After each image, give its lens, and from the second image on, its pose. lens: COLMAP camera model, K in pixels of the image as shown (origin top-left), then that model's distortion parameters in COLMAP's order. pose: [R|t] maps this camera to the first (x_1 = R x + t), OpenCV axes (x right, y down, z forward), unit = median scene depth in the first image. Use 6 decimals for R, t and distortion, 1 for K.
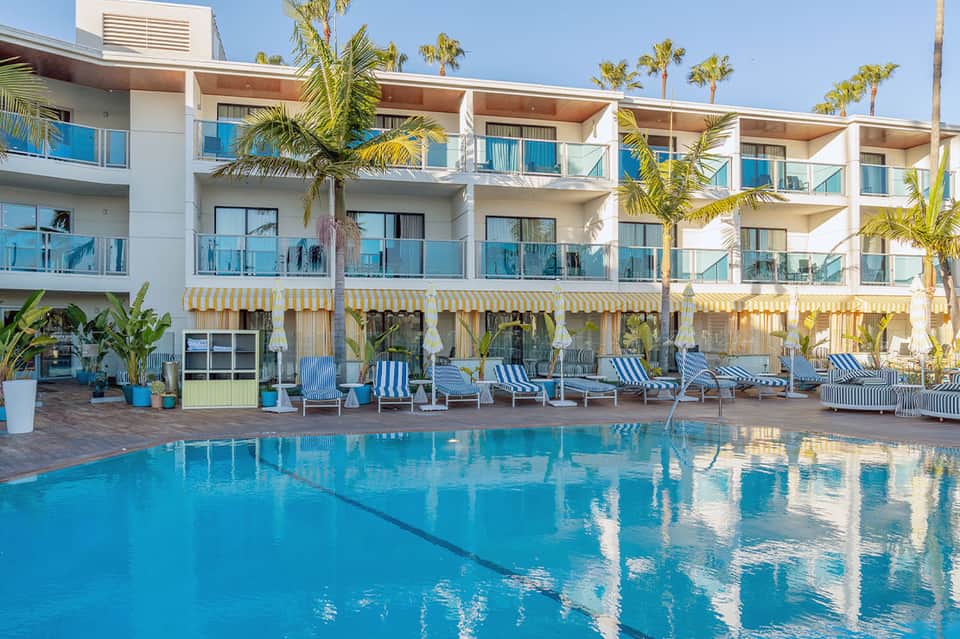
lens RADIAL K [[644.0, 0, 480.0], [0, 644.0, 319.5], [0, 0, 1]] dist [-0.048318, 0.031553]
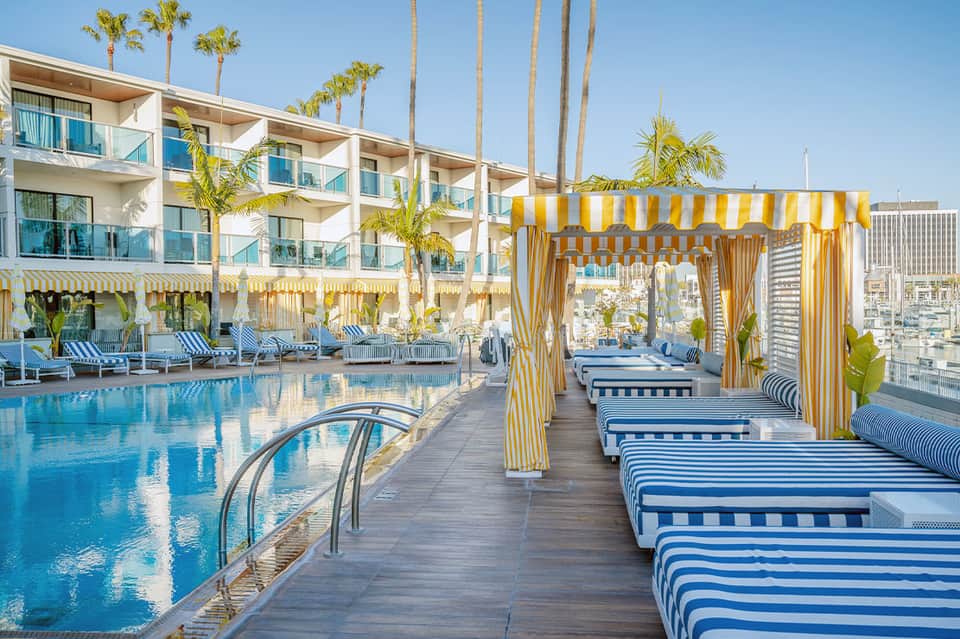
lens RADIAL K [[862.0, 0, 480.0], [0, 862.0, 319.5], [0, 0, 1]] dist [-0.001029, -0.002880]
pose [[0.763075, -0.020504, 0.645985, -0.293480], [0.007498, 0.999710, 0.022873, 0.004507], [-0.646267, -0.012610, 0.763008, -0.404346]]
